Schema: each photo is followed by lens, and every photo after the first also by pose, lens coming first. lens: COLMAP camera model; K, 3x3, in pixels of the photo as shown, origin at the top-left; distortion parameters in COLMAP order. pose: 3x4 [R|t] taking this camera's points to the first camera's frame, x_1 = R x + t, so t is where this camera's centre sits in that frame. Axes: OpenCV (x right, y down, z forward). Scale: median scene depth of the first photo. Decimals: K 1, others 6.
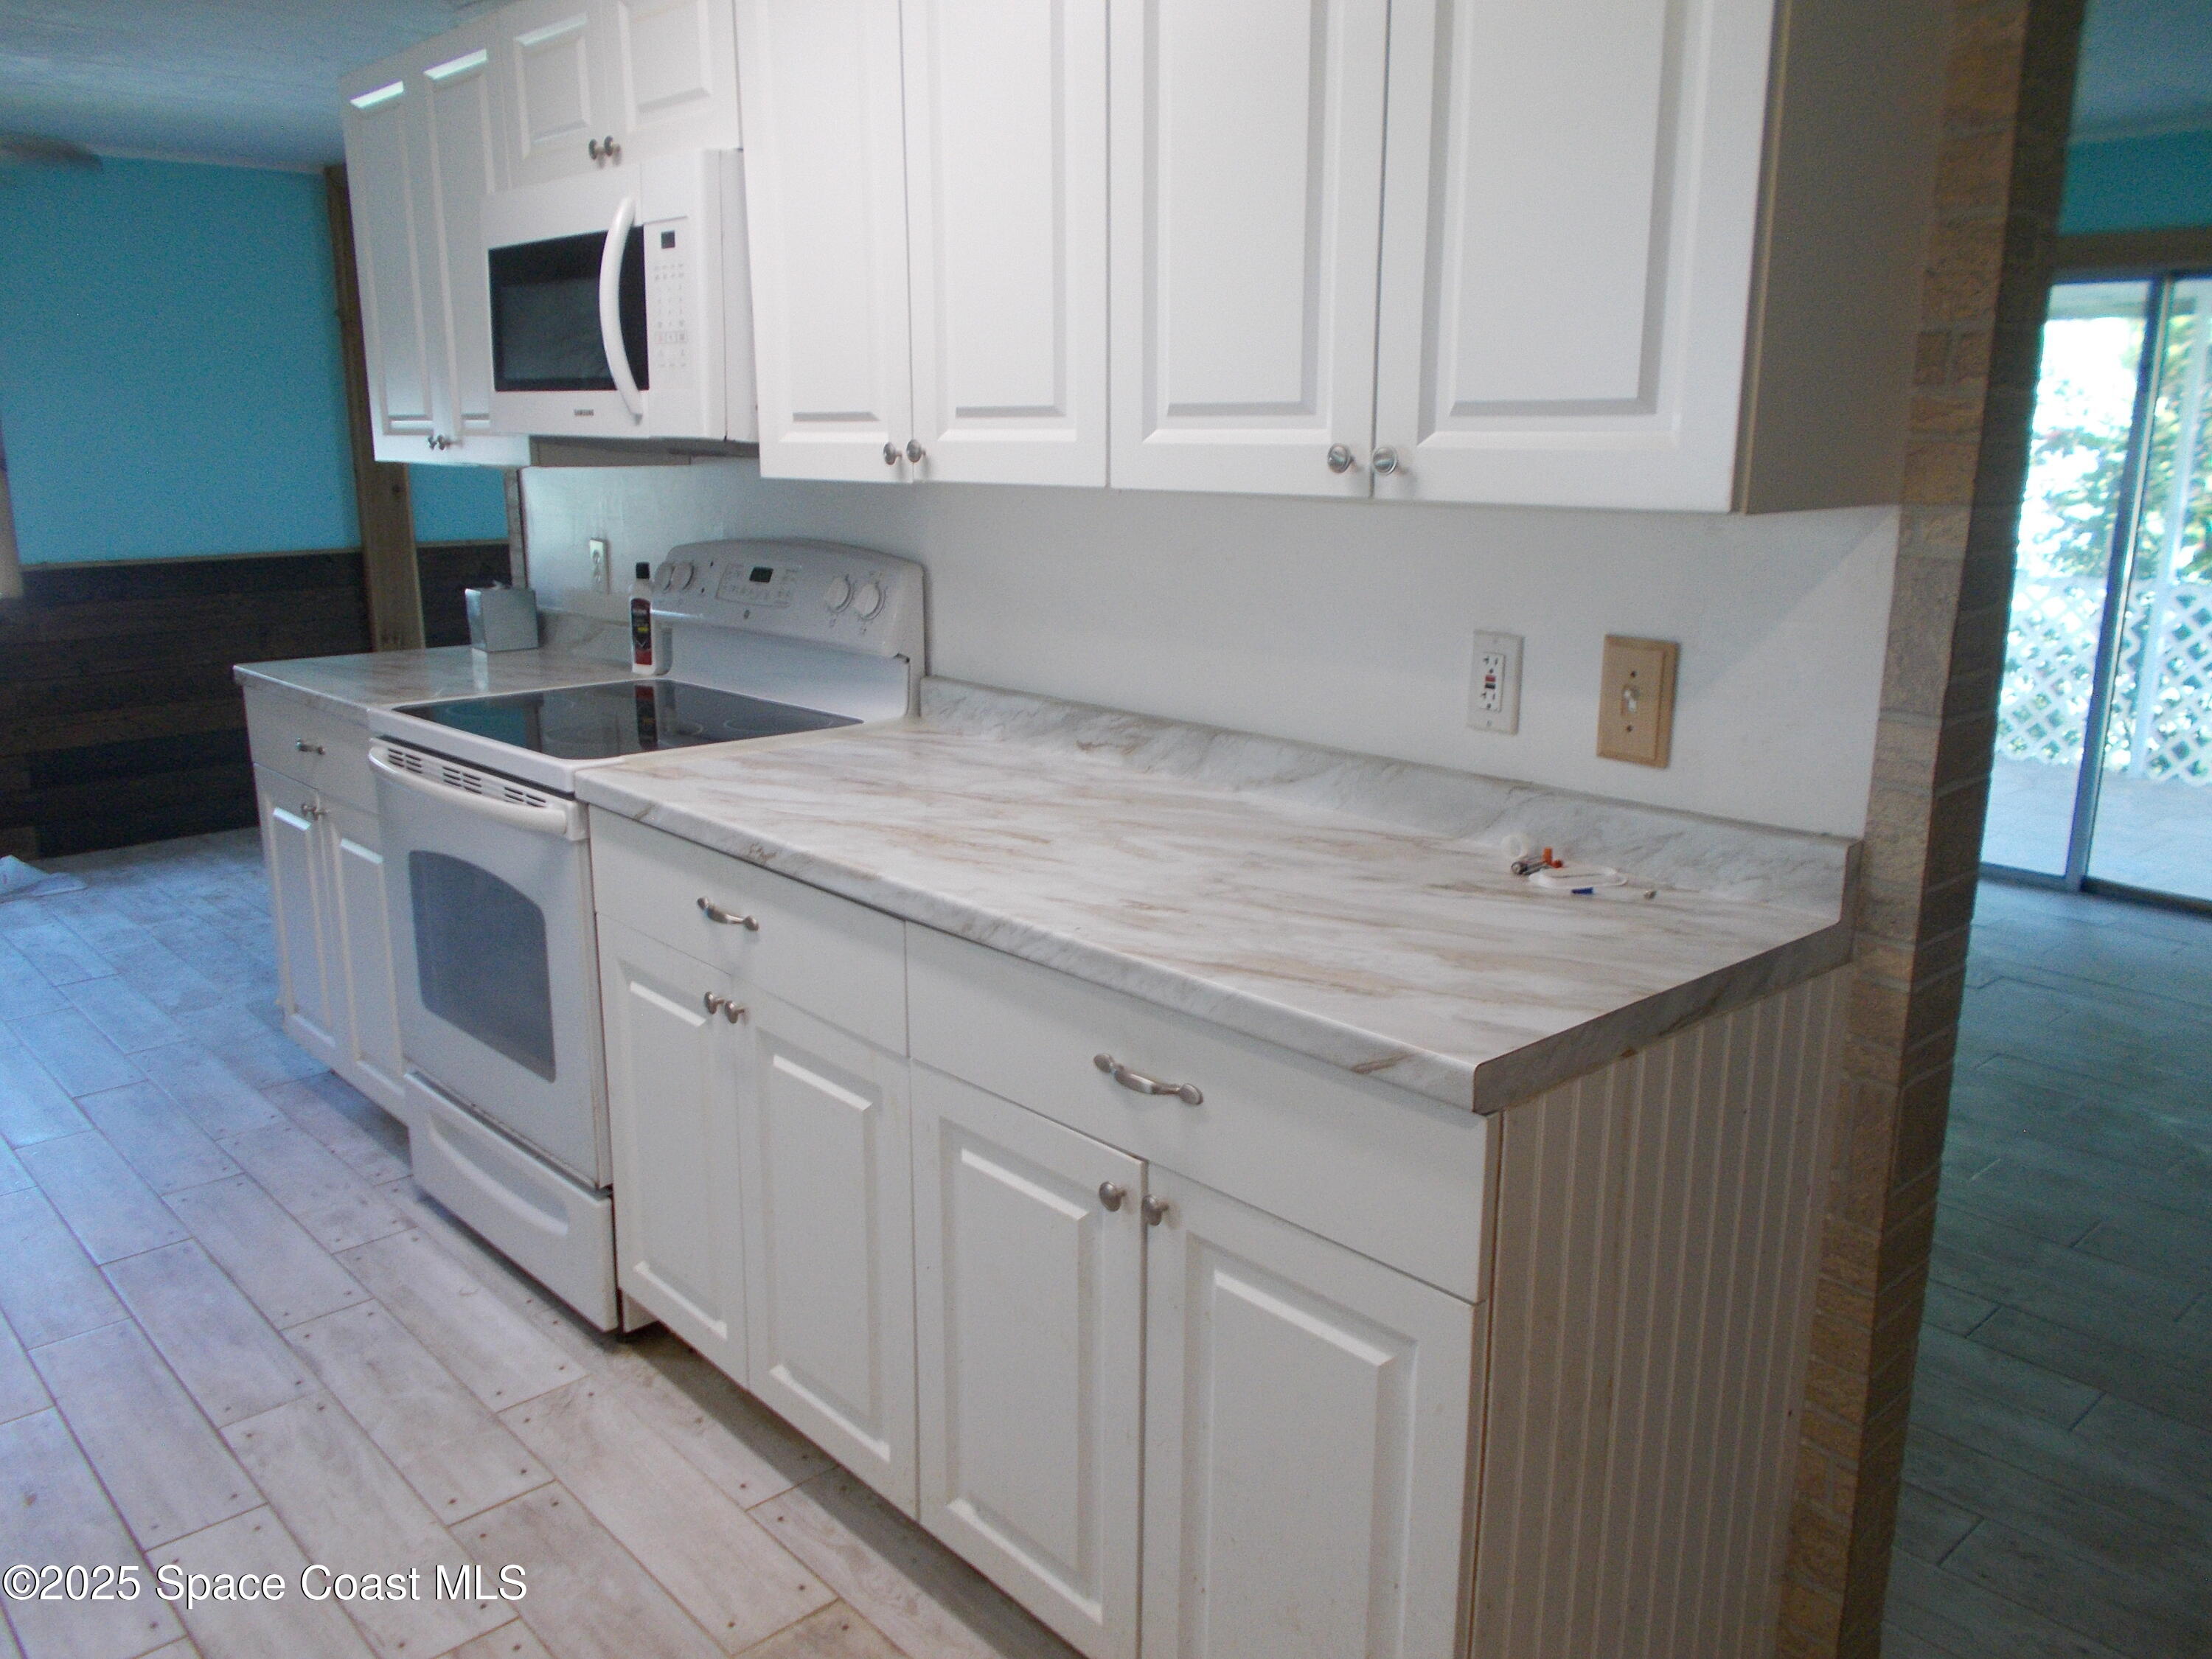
lens RADIAL K [[1715.1, 0, 1114.3], [0, 1715.1, 820.7], [0, 0, 1]] dist [0.024518, -0.004087]
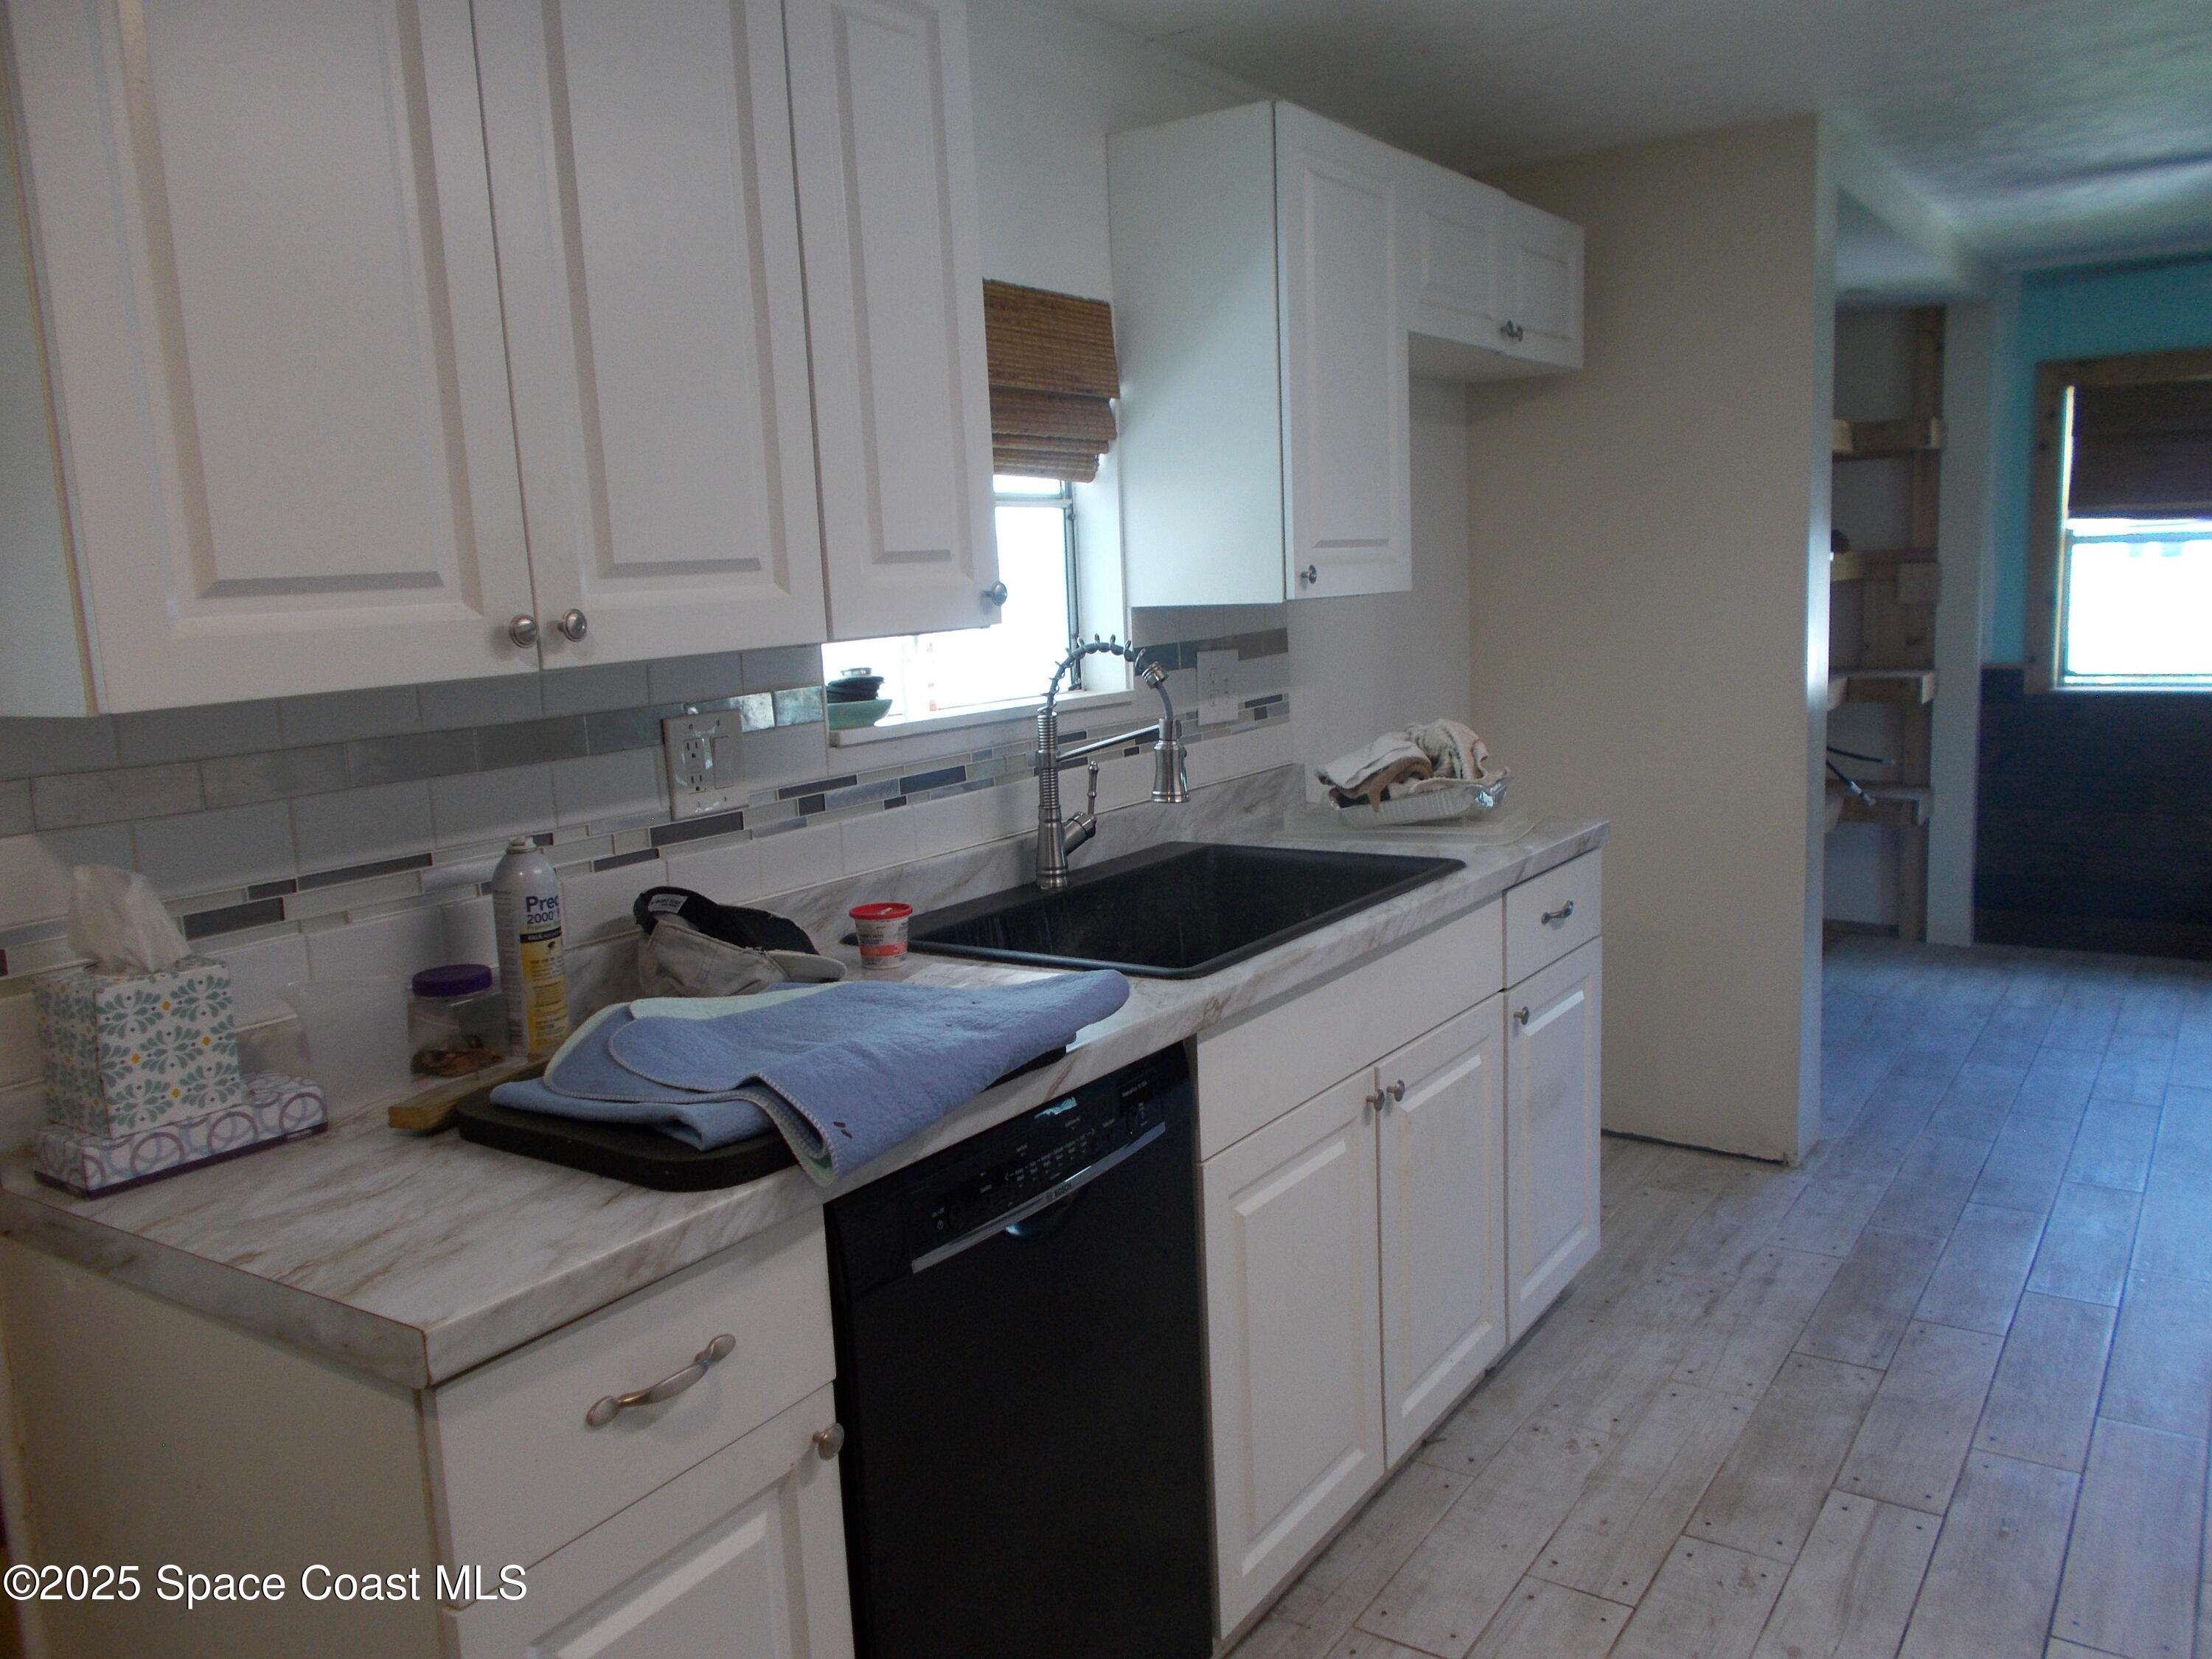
lens RADIAL K [[1715.1, 0, 1064.2], [0, 1715.1, 842.8], [0, 0, 1]] dist [0.024518, -0.004087]
pose [[-0.166562, -0.147887, 0.974878, -0.804841], [0.278128, 0.941496, 0.190342, -0.197509], [-0.945992, 0.302845, -0.115686, 0.871053]]
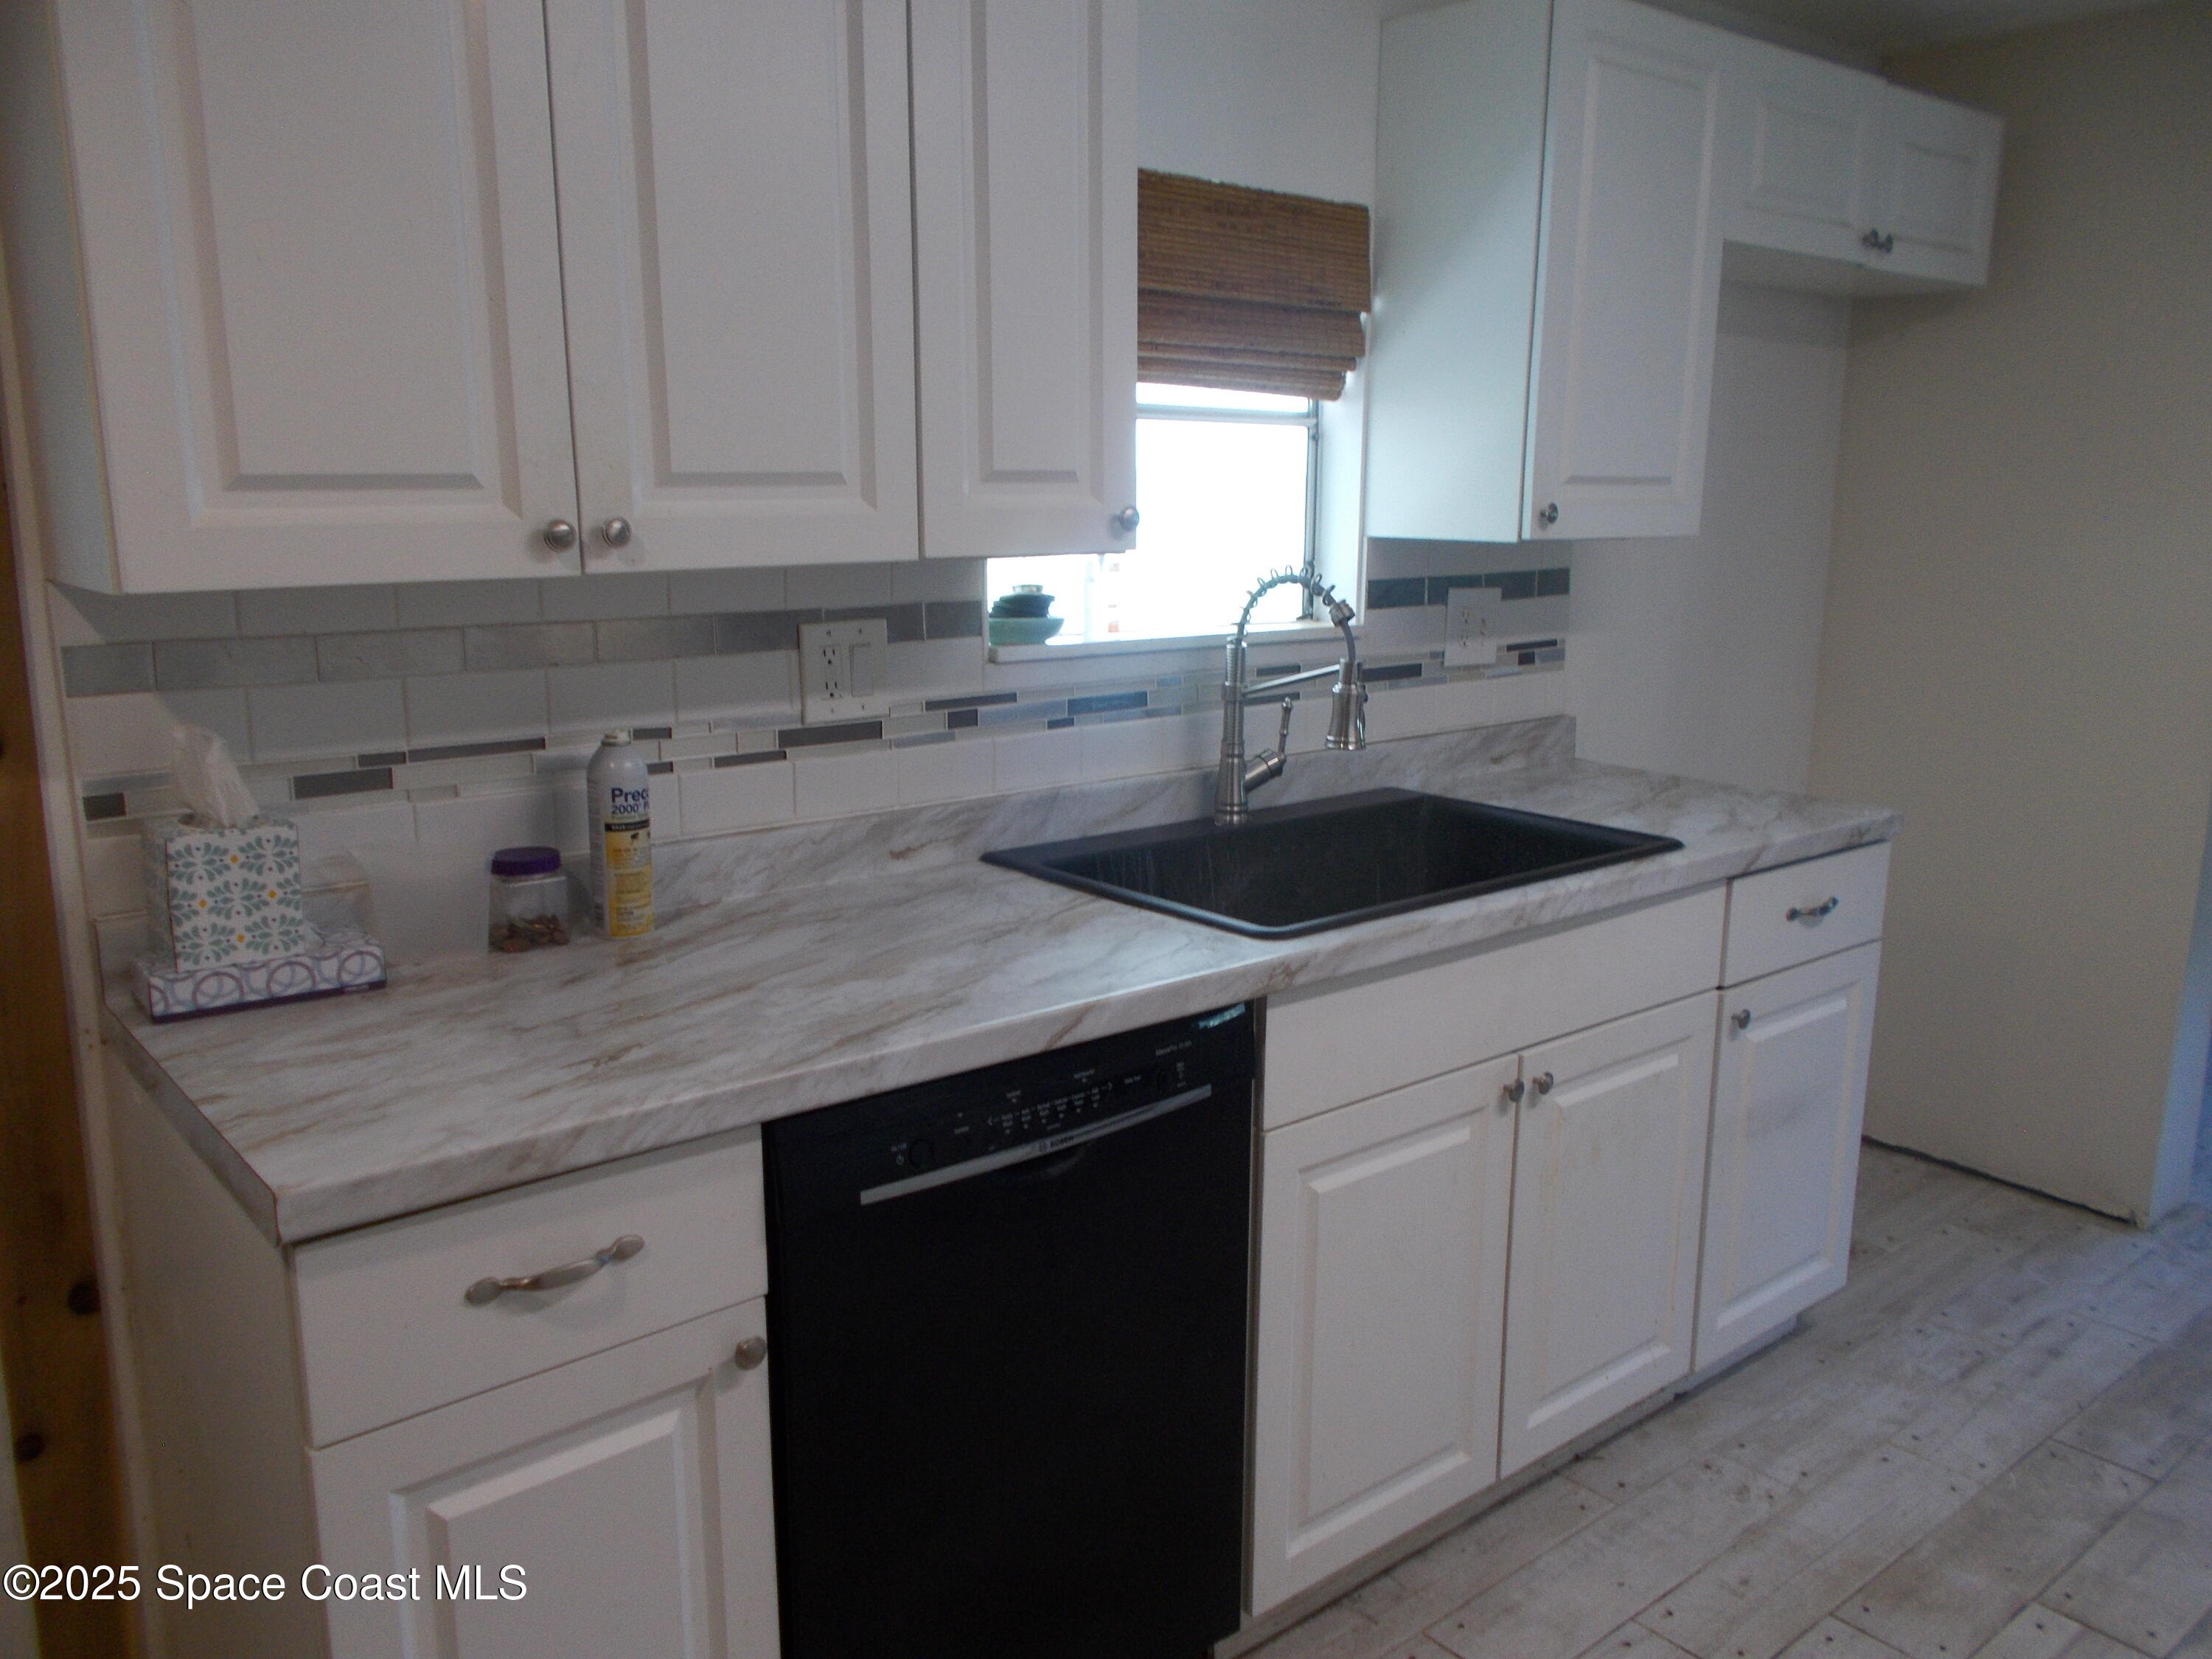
lens RADIAL K [[1715.1, 0, 1099.7], [0, 1715.1, 836.9], [0, 0, 1]] dist [0.024518, -0.004087]
pose [[0.106211, -0.204579, 0.973071, -0.772425], [0.231875, 0.956722, 0.175833, -0.150313], [-0.966930, 0.206956, 0.149051, 0.620263]]
